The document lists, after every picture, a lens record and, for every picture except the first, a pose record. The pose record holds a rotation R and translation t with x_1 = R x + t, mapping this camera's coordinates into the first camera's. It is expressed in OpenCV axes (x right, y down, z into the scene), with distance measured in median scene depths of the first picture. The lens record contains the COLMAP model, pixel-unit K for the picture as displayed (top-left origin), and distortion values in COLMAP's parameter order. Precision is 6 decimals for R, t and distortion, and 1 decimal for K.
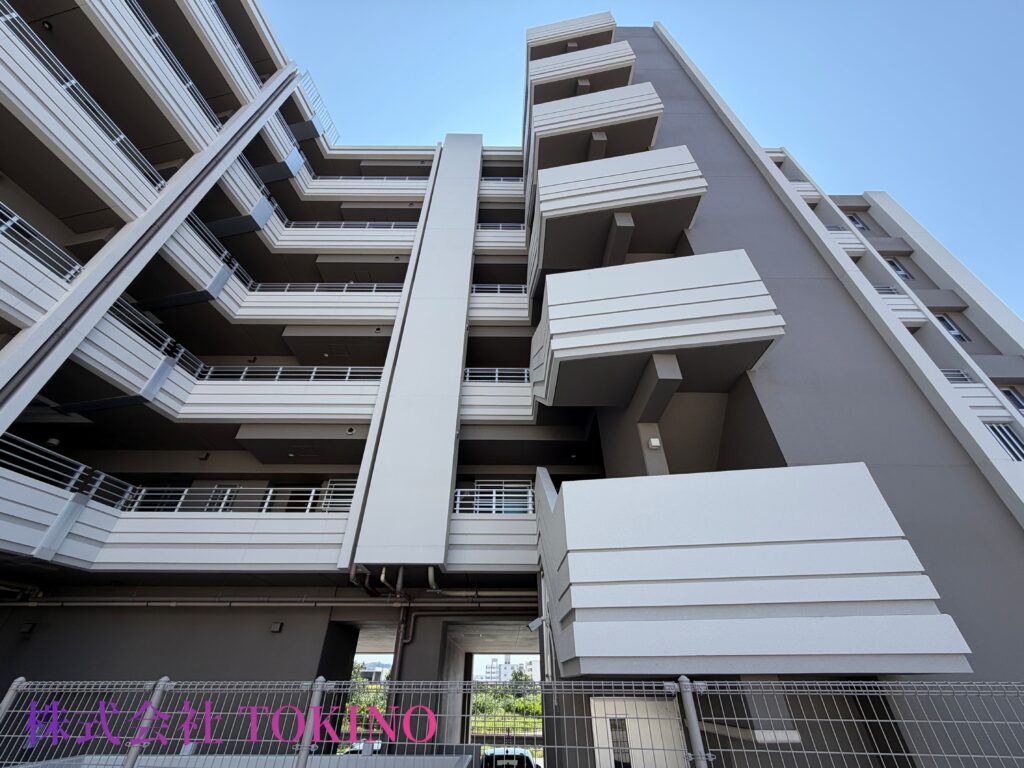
lens RADIAL K [[410.3, 0, 509.2], [0, 410.3, 382.8], [0, 0, 1]] dist [0.000510, -0.000225]
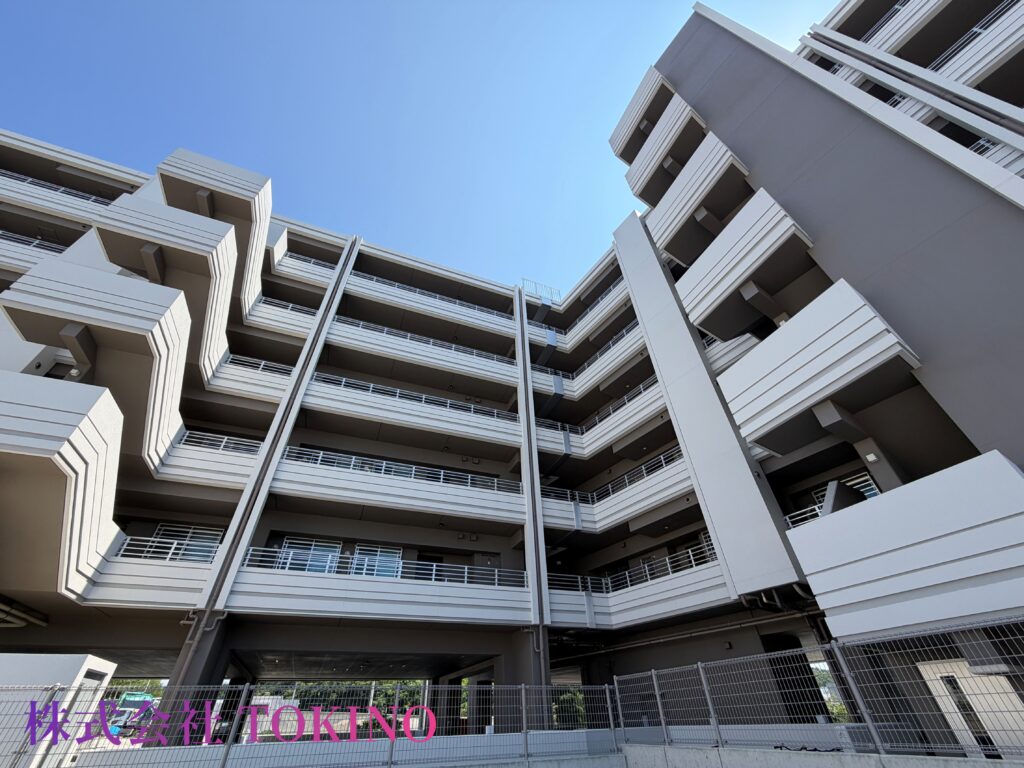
lens RADIAL K [[410.3, 0, 509.2], [0, 410.3, 382.8], [0, 0, 1]] dist [0.000510, -0.000225]
pose [[0.544414, -0.547615, -0.635398, 0.386239], [0.523042, 0.813817, -0.253238, -0.172111], [0.655774, -0.194474, 0.729479, -0.336399]]
